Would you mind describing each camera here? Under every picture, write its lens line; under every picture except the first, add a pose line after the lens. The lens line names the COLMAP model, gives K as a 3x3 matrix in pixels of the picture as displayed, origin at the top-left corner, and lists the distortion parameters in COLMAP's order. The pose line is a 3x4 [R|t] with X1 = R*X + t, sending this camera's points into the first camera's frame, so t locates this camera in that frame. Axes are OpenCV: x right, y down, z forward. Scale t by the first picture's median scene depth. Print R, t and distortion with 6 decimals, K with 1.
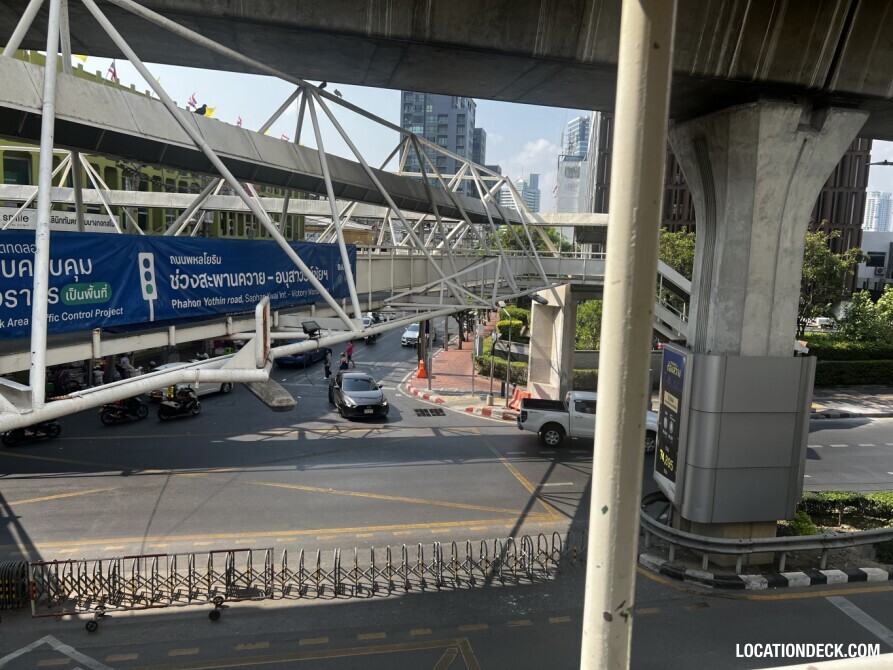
lens RADIAL K [[679.3, 0, 449.3], [0, 679.3, 331.9], [0, 0, 1]] dist [0.057691, -0.063280]
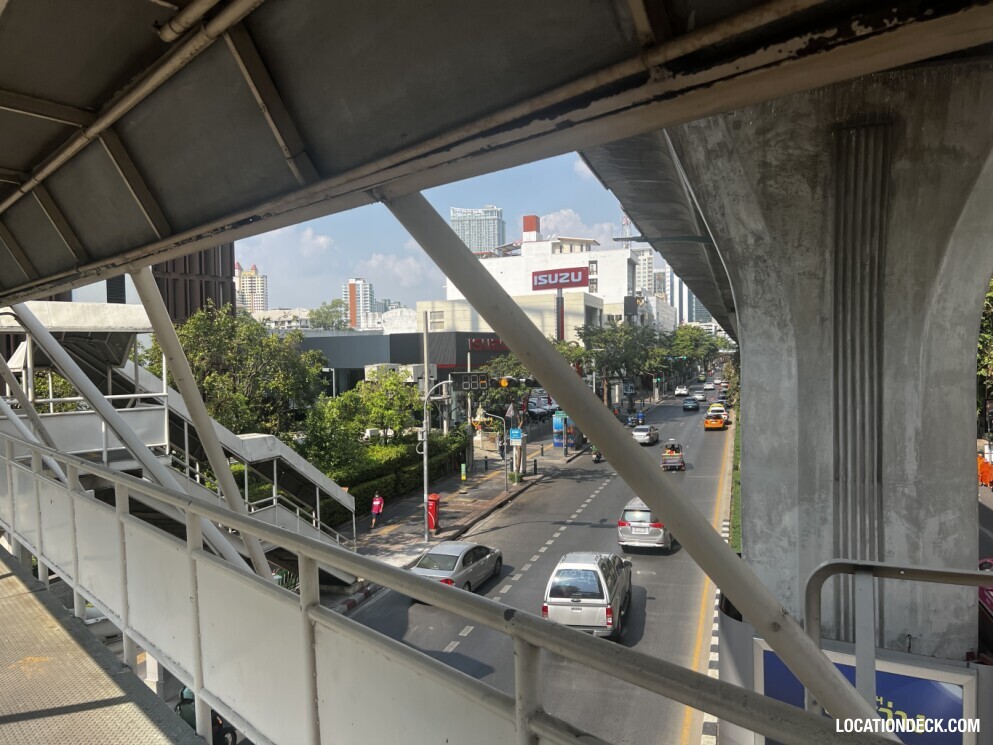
lens RADIAL K [[750.8, 0, 499.4], [0, 750.8, 371.8], [0, 0, 1]] dist [0.055528, -0.093228]
pose [[0.498320, -0.066370, 0.864449, -0.133160], [0.138617, 0.990339, -0.003871, -0.168321], [-0.855840, 0.121756, 0.502705, 0.986789]]
